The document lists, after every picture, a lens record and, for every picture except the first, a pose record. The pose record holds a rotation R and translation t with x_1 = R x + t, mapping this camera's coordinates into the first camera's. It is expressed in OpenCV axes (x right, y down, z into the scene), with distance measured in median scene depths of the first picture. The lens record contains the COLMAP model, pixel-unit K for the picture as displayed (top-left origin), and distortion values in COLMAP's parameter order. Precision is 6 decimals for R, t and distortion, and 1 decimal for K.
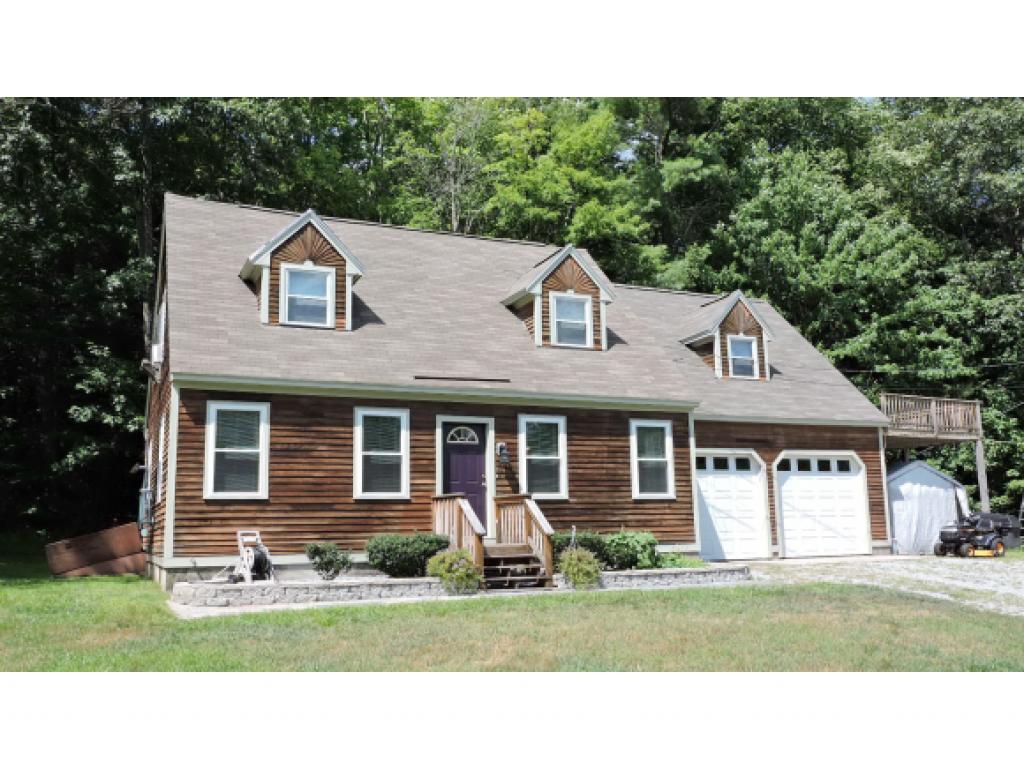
lens RADIAL K [[889.6, 0, 512.8], [0, 889.6, 384.5], [0, 0, 1]] dist [-0.032424, 0.006938]
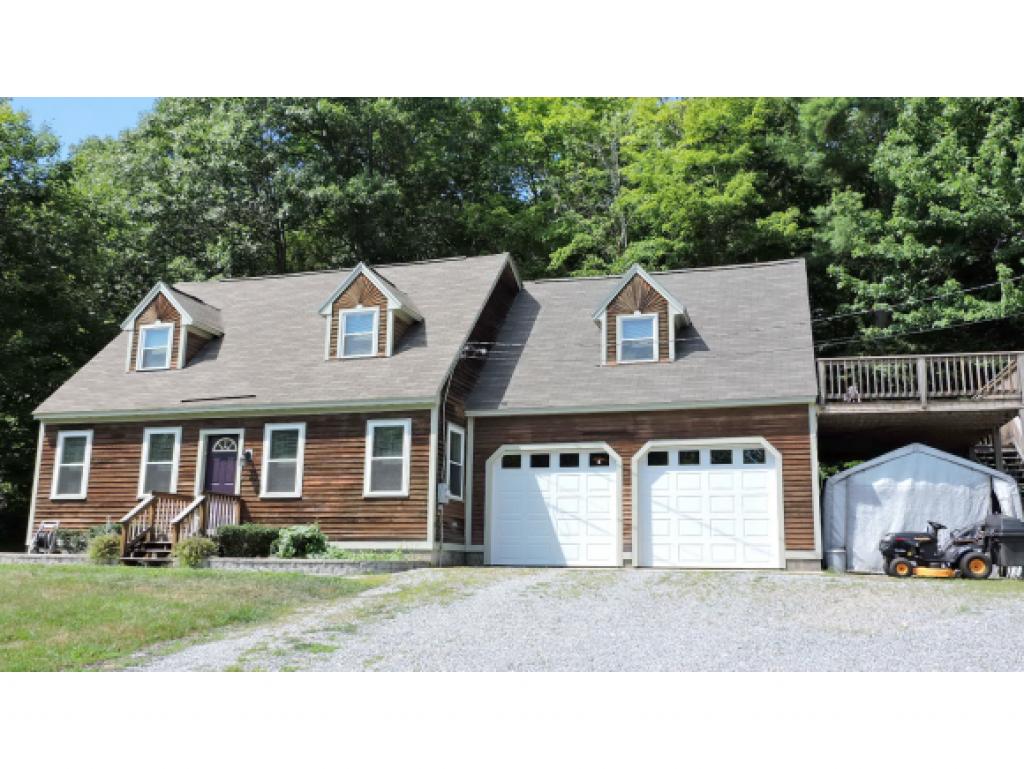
lens RADIAL K [[889.6, 0, 508.1], [0, 889.6, 384.9], [0, 0, 1]] dist [-0.032424, 0.006938]
pose [[0.747228, -0.102214, -0.656660, 0.938194], [0.082702, 0.994722, -0.060728, 0.073840], [0.659402, -0.008929, 0.751738, 0.322212]]
